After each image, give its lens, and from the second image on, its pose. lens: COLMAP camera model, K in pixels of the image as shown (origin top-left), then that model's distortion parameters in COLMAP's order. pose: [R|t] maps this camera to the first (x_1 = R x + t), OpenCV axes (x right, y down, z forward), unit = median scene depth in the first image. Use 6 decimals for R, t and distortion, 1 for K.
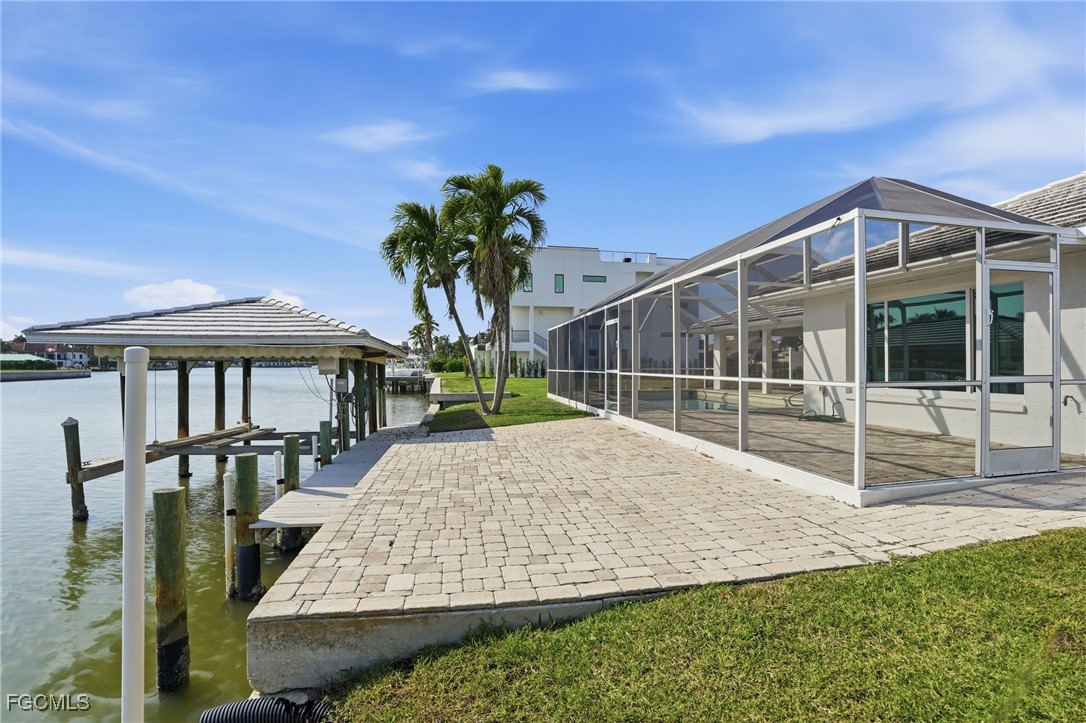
lens RADIAL K [[500.6, 0, 551.4], [0, 500.6, 361.8], [0, 0, 1]] dist [-0.050729, 0.015959]
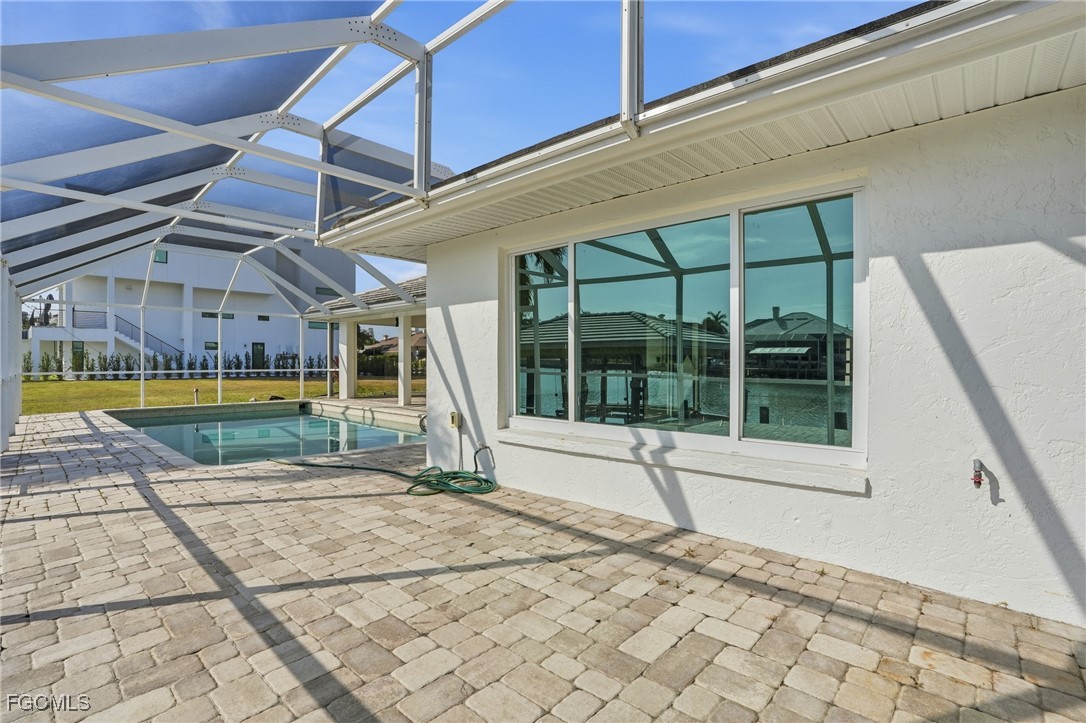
lens RADIAL K [[516.4, 0, 547.4], [0, 516.4, 365.0], [0, 0, 1]] dist [-0.056210, 0.023293]
pose [[0.811858, -0.001175, 0.583854, 0.347029], [-0.006865, 0.999910, 0.011558, -0.008844], [-0.583815, -0.013391, 0.811776, 0.567978]]
